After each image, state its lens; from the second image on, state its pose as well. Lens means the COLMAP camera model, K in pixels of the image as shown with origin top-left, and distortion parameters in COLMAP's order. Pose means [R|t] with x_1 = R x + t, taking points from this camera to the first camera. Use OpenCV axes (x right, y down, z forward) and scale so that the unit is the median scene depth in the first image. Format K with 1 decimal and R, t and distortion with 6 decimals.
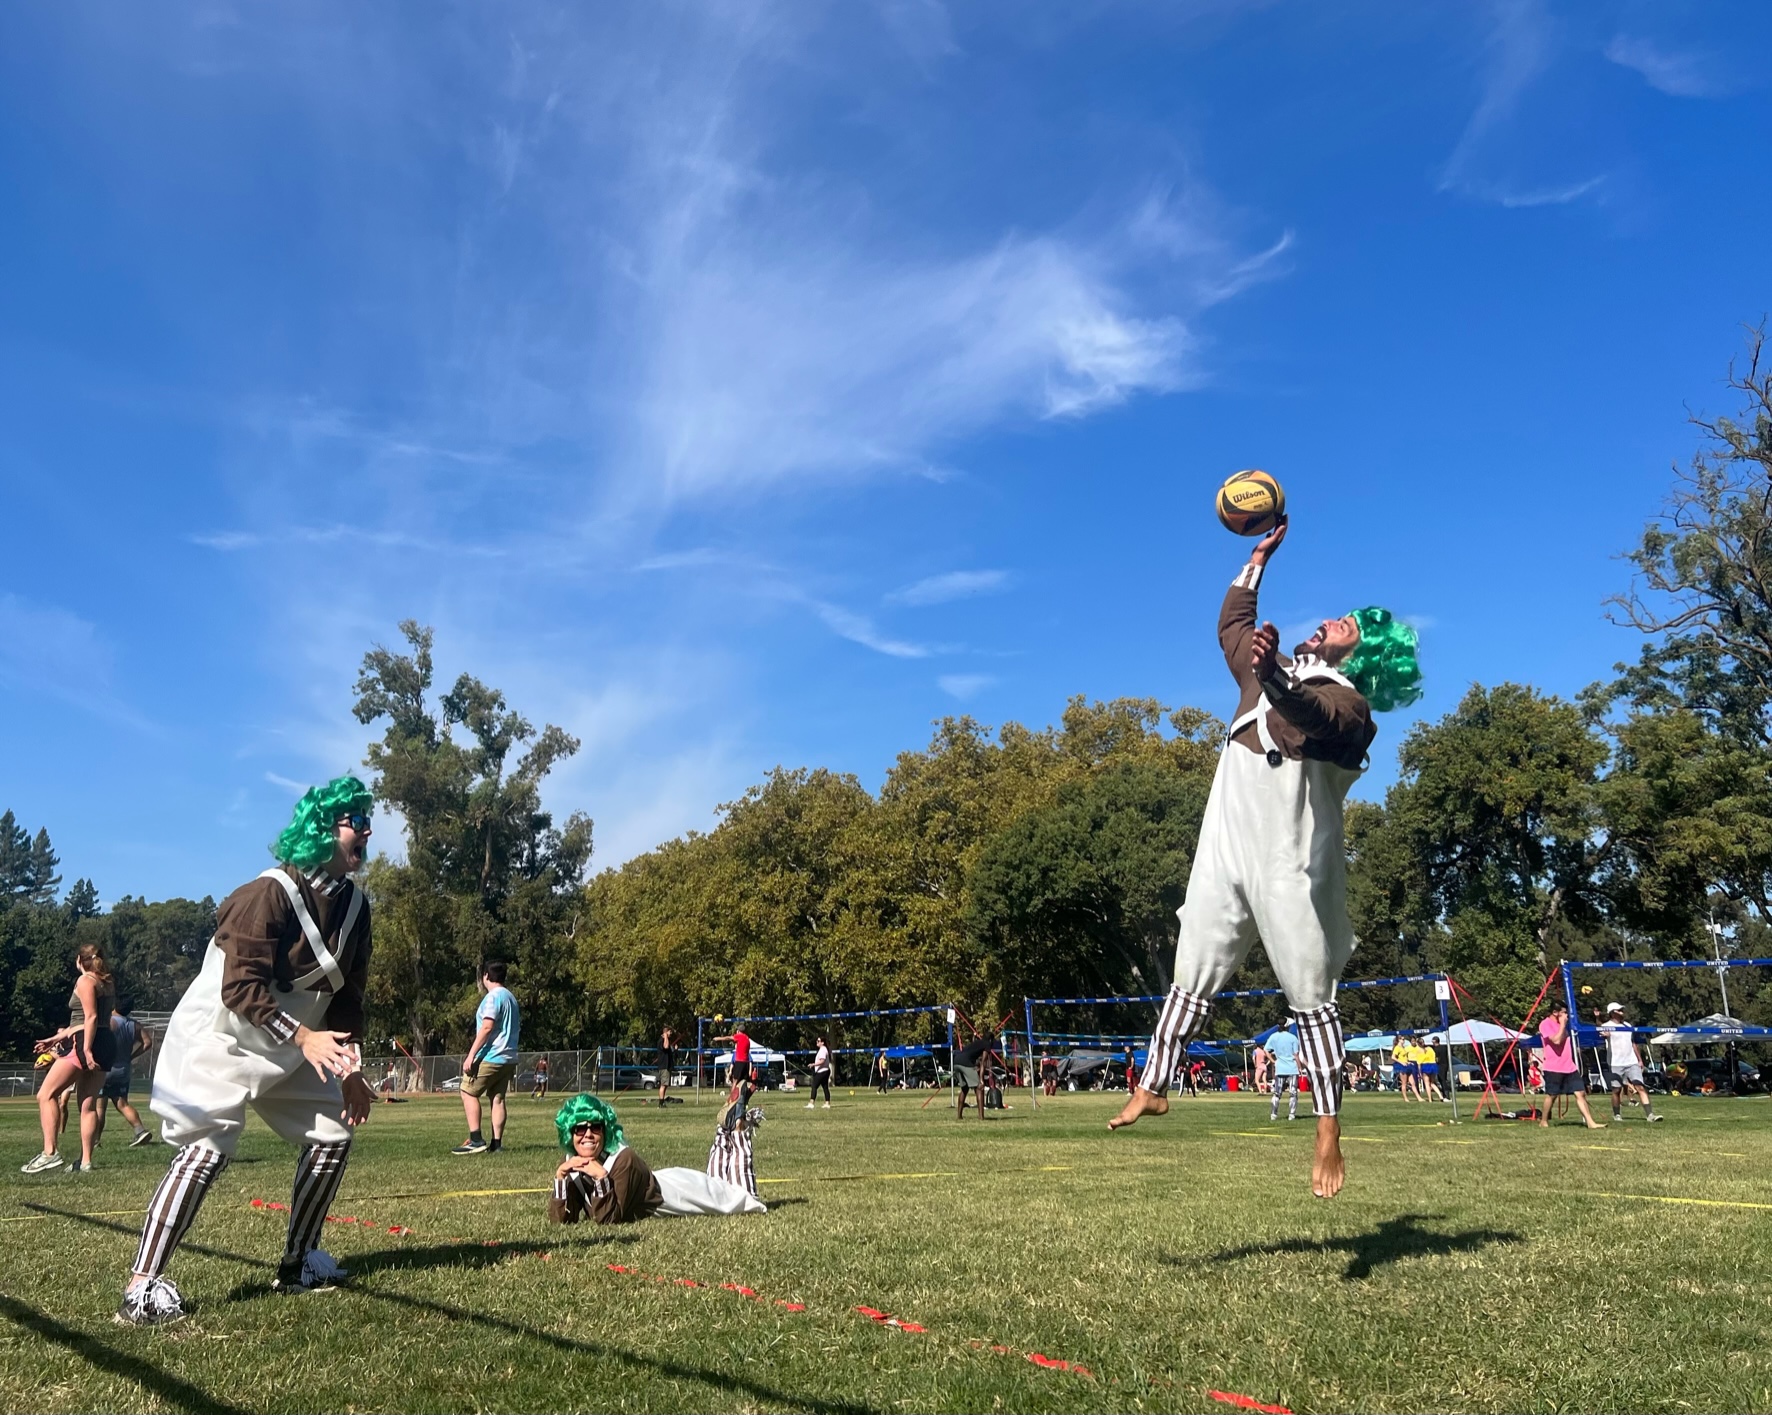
lens RADIAL K [[1484.1, 0, 841.3], [0, 1484.1, 678.0], [0, 0, 1]] dist [0.061784, -0.038475]
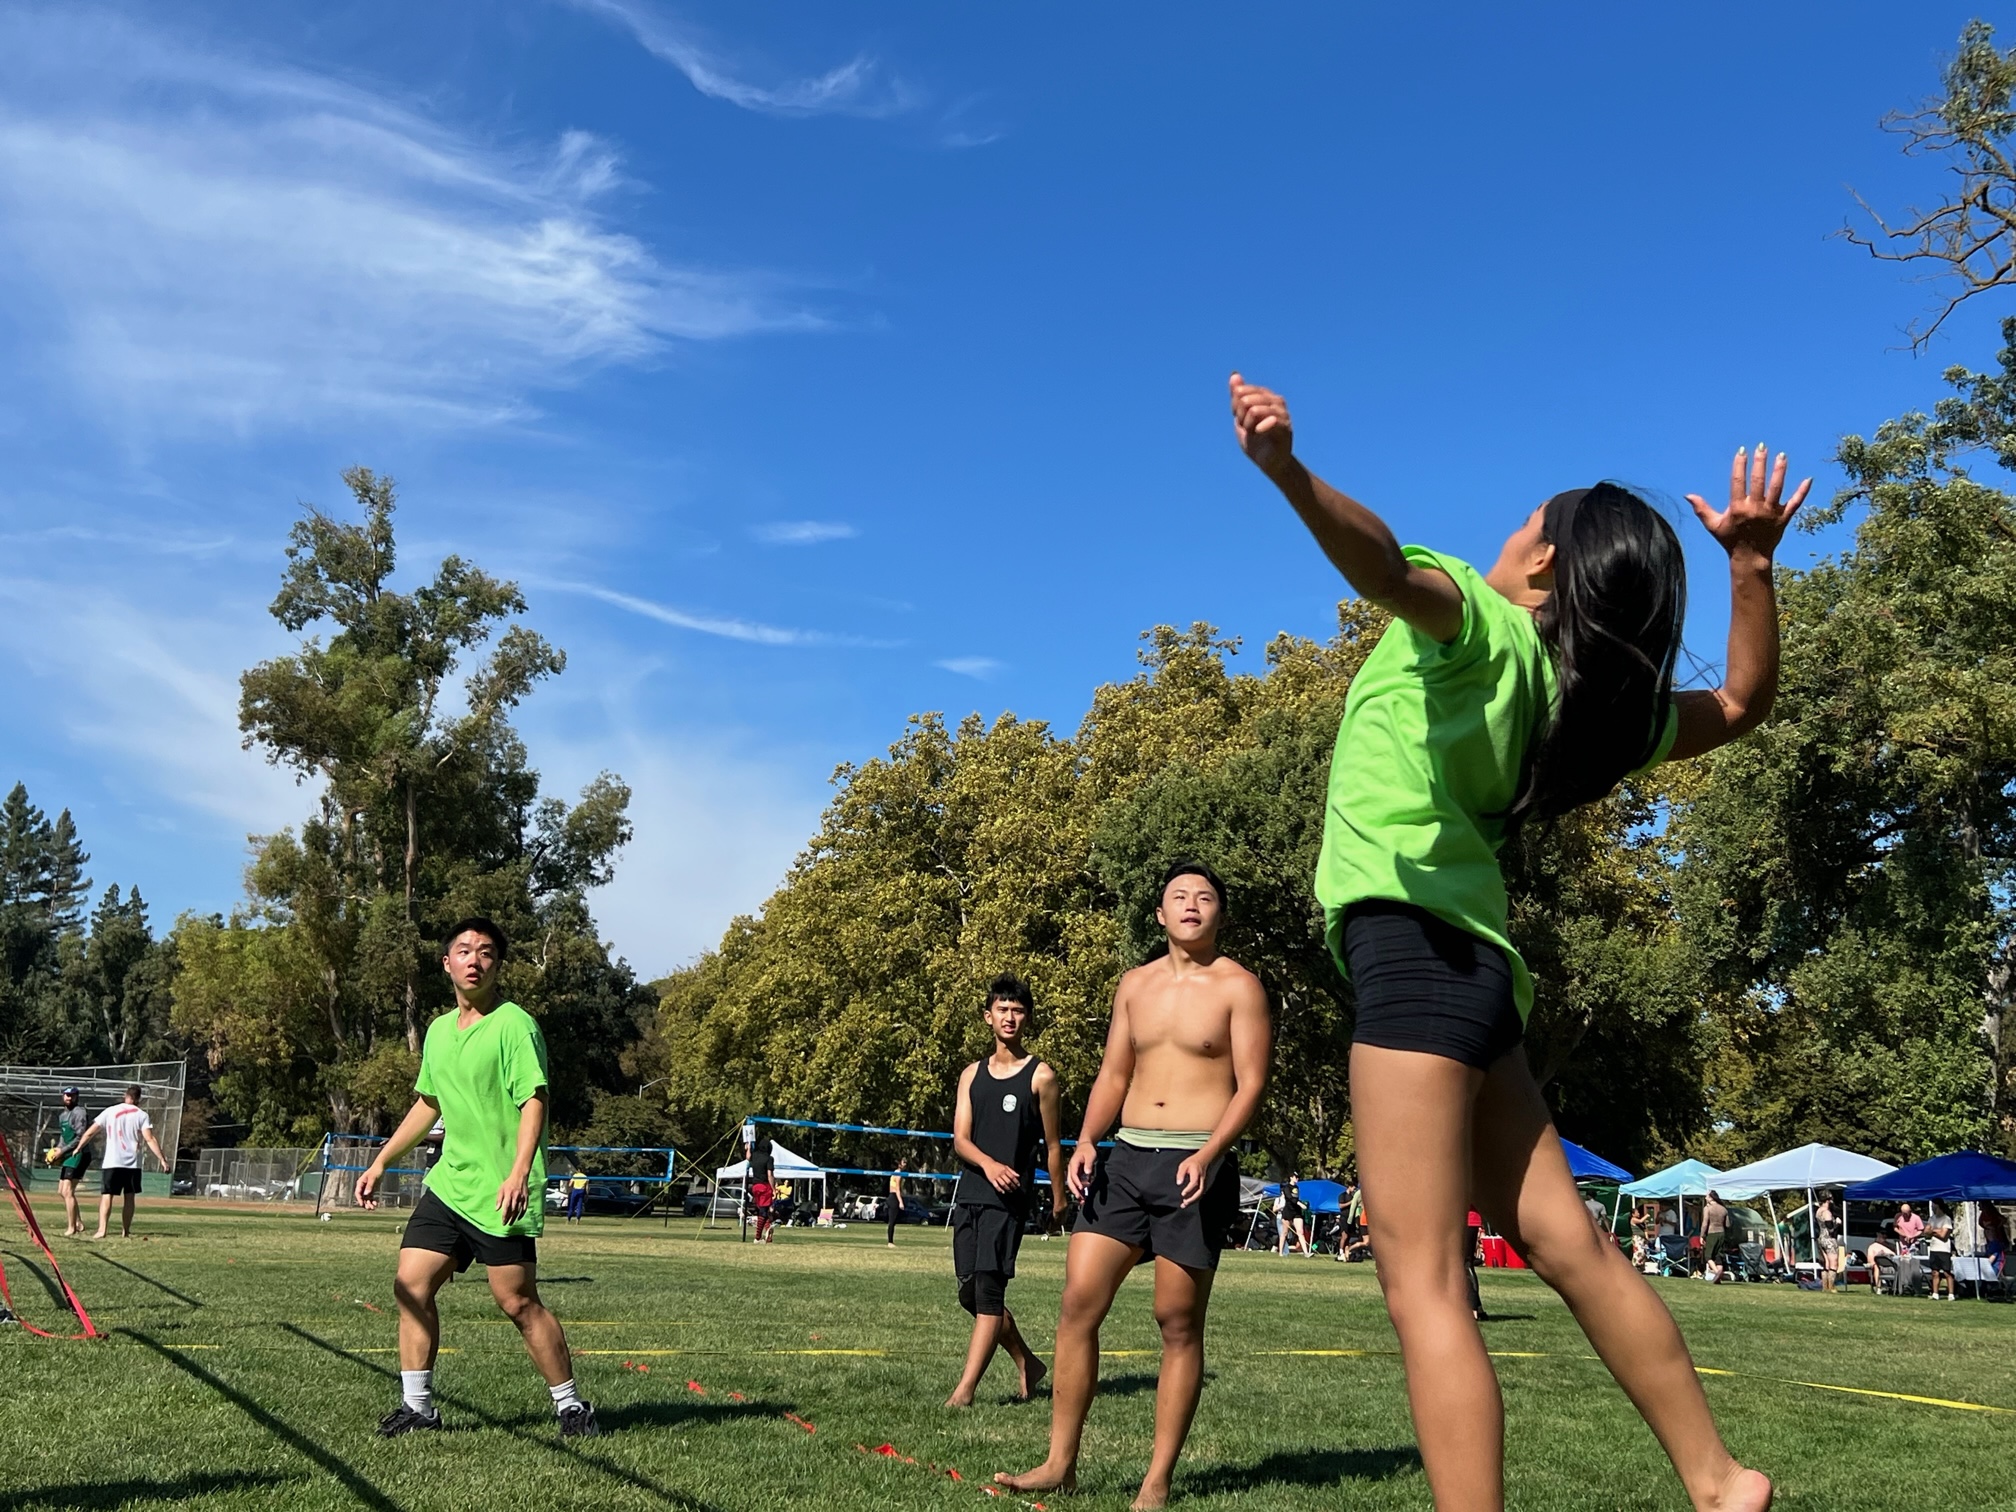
lens RADIAL K [[2240.4, 0, 987.2], [0, 2240.4, 732.3], [0, 0, 1]] dist [0.057354, 0.000000]
pose [[0.981599, 0.011539, -0.190604, 0.164266], [-0.003243, 0.999036, 0.043779, 0.032790], [0.190925, -0.042355, 0.980690, 0.117746]]
